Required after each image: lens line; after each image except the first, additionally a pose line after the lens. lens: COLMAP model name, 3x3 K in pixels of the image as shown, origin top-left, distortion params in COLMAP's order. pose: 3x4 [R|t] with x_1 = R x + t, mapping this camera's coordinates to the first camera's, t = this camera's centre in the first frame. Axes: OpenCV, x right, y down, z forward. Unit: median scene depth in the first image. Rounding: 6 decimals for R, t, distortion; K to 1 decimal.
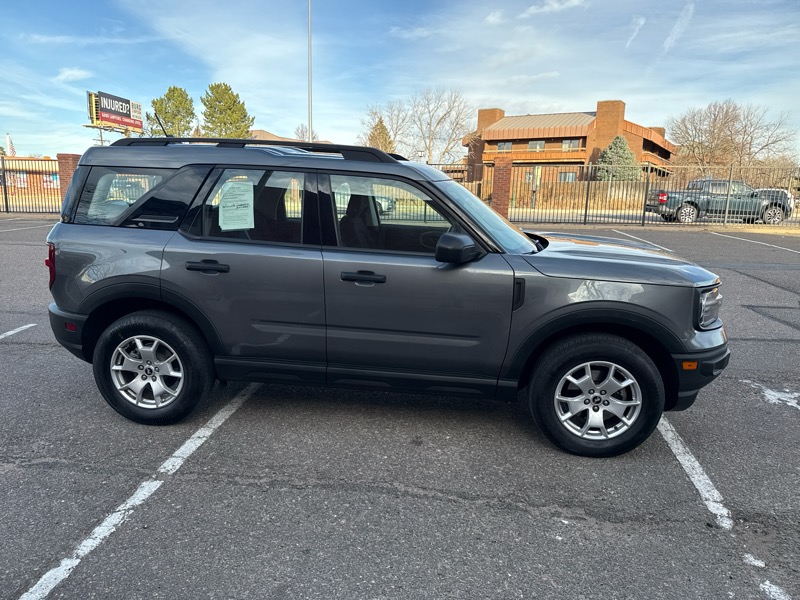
lens RADIAL K [[565.6, 0, 399.4], [0, 565.6, 303.0], [0, 0, 1]] dist [0.012574, -0.019989]
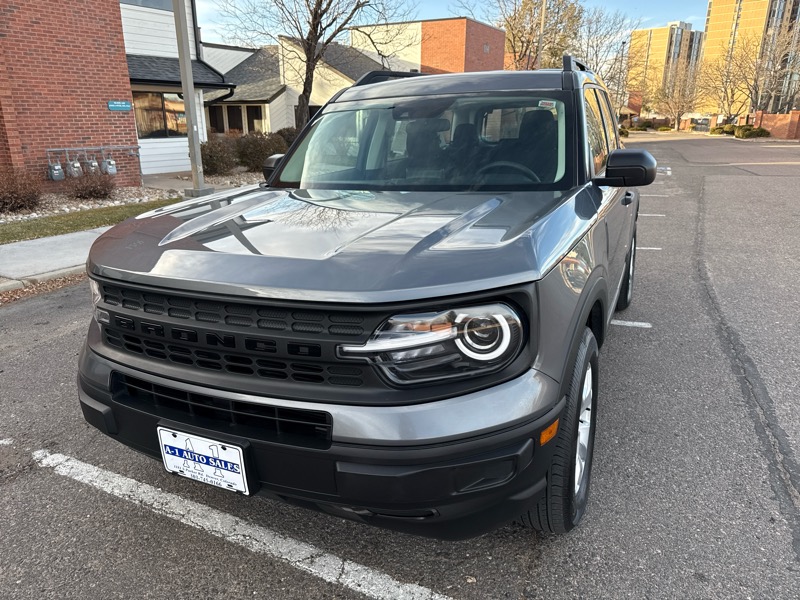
lens RADIAL K [[565.6, 0, 400.4], [0, 565.6, 302.8], [0, 0, 1]] dist [0.012574, -0.019989]
pose [[-0.316458, 0.266504, -0.910401, 0.920273], [-0.189986, 0.922474, 0.336077, -0.233332], [0.929387, 0.279317, -0.241292, 1.335814]]
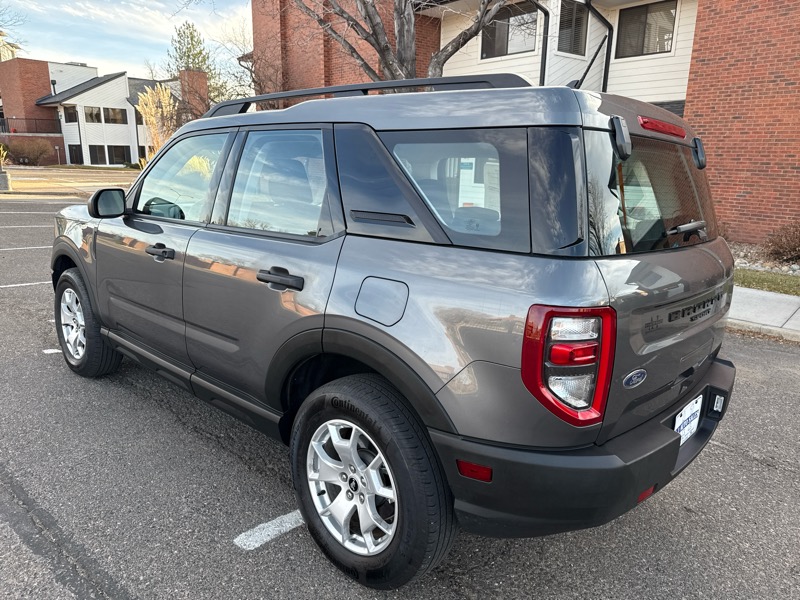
lens RADIAL K [[565.6, 0, 398.8], [0, 565.6, 297.3], [0, 0, 1]] dist [0.012574, -0.019989]
pose [[-0.798830, -0.187215, 0.571682, -0.708924], [0.071461, 0.914076, 0.399196, -0.383783], [-0.597297, 0.359743, -0.716814, 1.783878]]
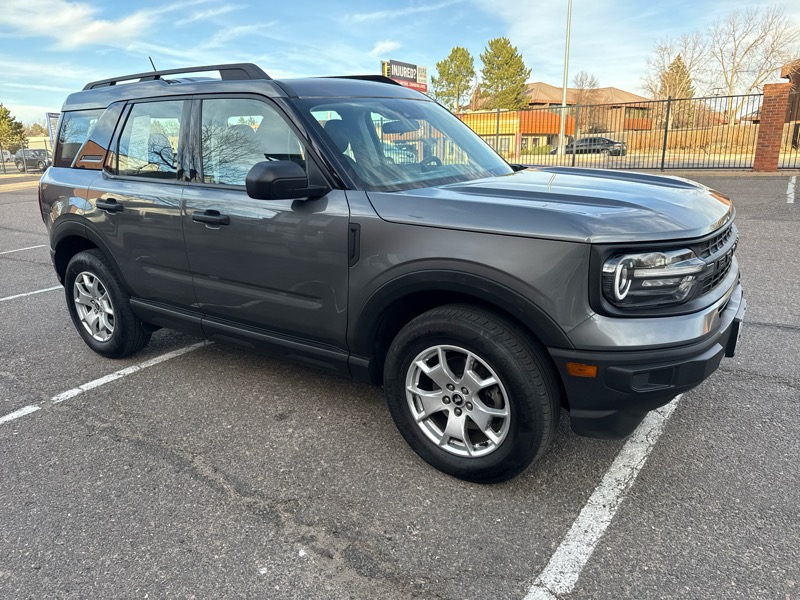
lens RADIAL K [[565.6, 0, 401.2], [0, 565.6, 306.5], [0, 0, 1]] dist [0.012574, -0.019989]
pose [[0.884190, 0.086317, -0.459083, 0.543867], [-0.050288, 0.994657, 0.090162, -0.003602], [0.464413, -0.056634, 0.883806, 0.324805]]
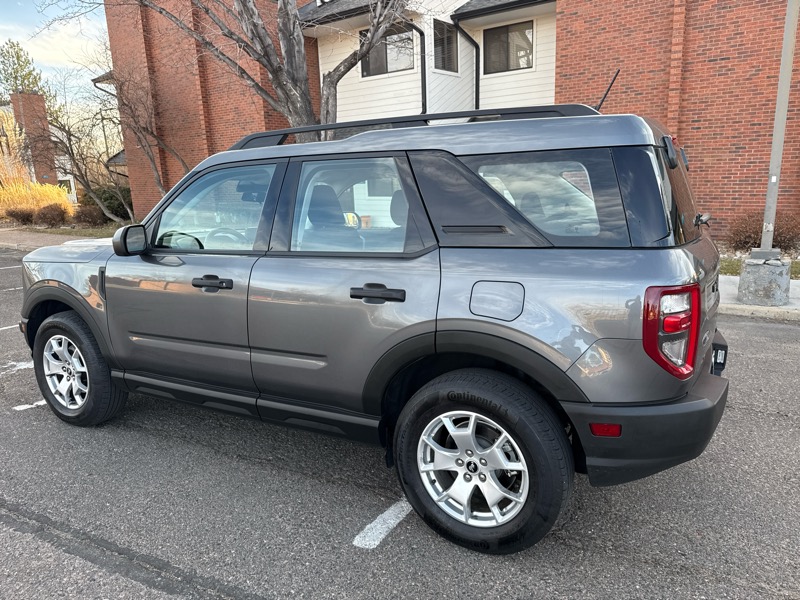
lens RADIAL K [[565.6, 0, 402.4], [0, 565.6, 296.0], [0, 0, 1]] dist [0.012574, -0.019989]
pose [[-0.921855, -0.080764, 0.379026, -0.538376], [0.081651, 0.915609, 0.393691, -0.424556], [-0.378836, 0.393874, -0.837464, 1.960900]]
